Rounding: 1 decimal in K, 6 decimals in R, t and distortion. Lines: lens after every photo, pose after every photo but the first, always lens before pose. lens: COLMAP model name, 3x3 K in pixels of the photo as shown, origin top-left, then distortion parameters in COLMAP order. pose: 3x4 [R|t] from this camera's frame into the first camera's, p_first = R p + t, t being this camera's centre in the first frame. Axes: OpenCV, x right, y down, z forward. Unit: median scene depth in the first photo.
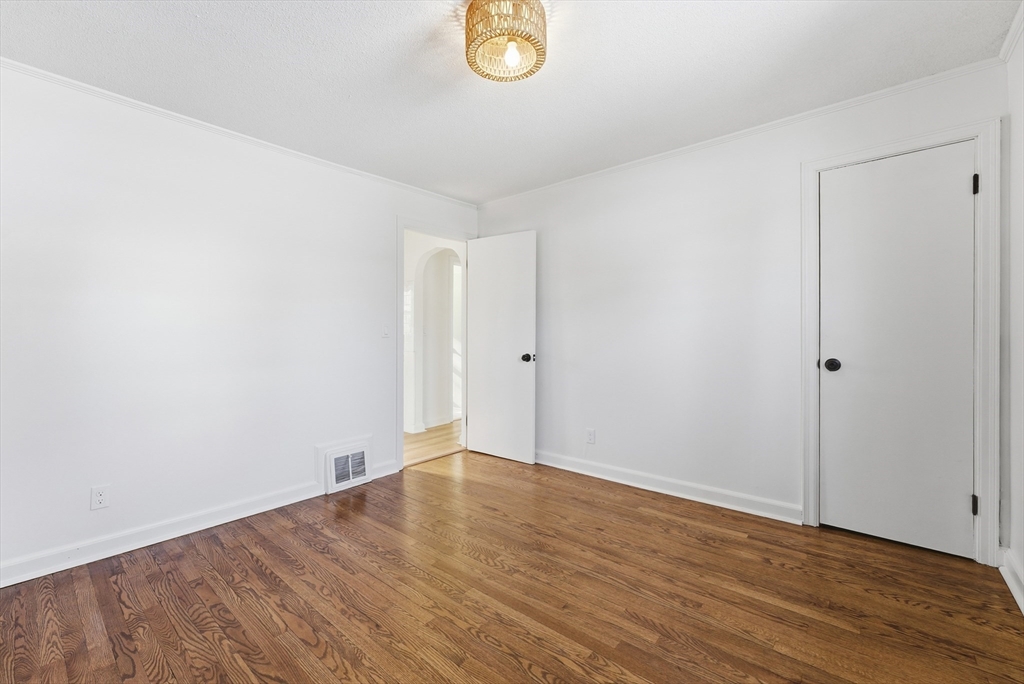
lens RADIAL K [[426.3, 0, 516.0], [0, 426.3, 330.0], [0, 0, 1]] dist [-0.002501, -0.000023]
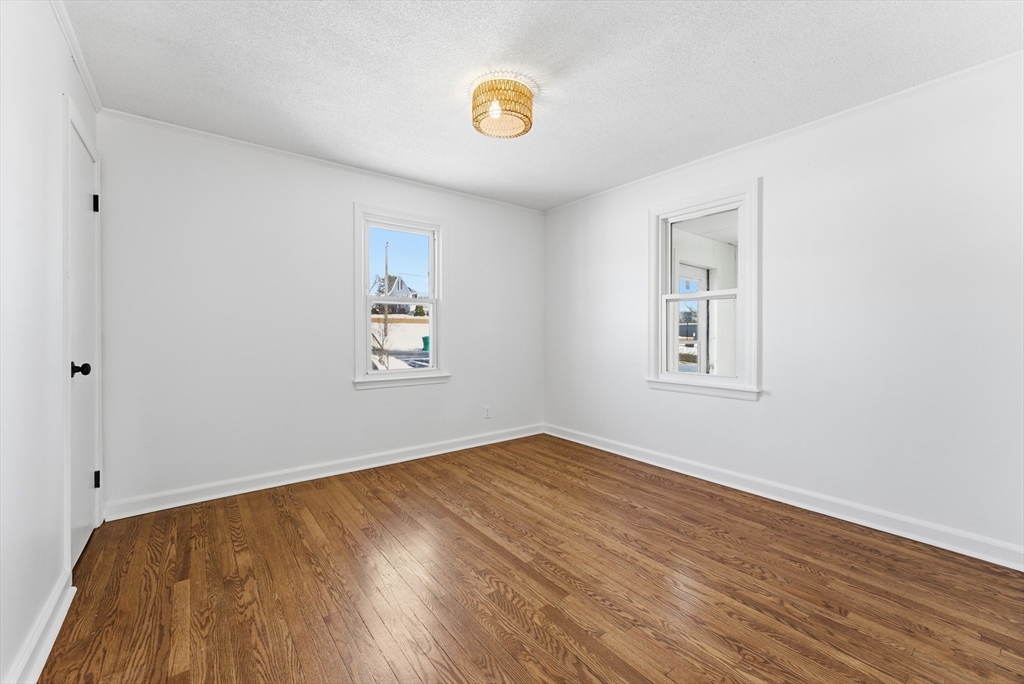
lens RADIAL K [[417.1, 0, 507.8], [0, 417.1, 334.4], [0, 0, 1]] dist [-0.003366, 0.000111]
pose [[-0.975544, 0.006574, 0.219706, -0.261366], [0.004480, 0.999940, -0.010029, 0.031672], [-0.219759, -0.008800, -0.975515, 1.825749]]
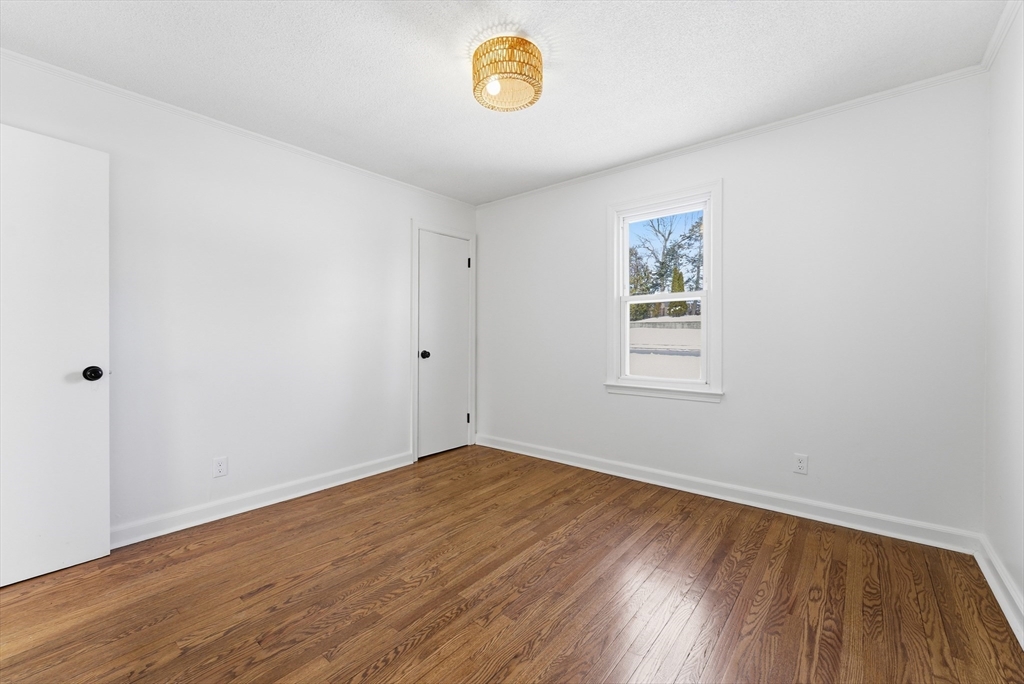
lens RADIAL K [[417.1, 0, 507.8], [0, 417.1, 334.4], [0, 0, 1]] dist [-0.003366, 0.000111]
pose [[-0.000718, 0.010175, 0.999948, -0.937046], [-0.011161, 0.999886, -0.010183, 0.022261], [-0.999937, -0.011168, -0.000605, 0.797410]]
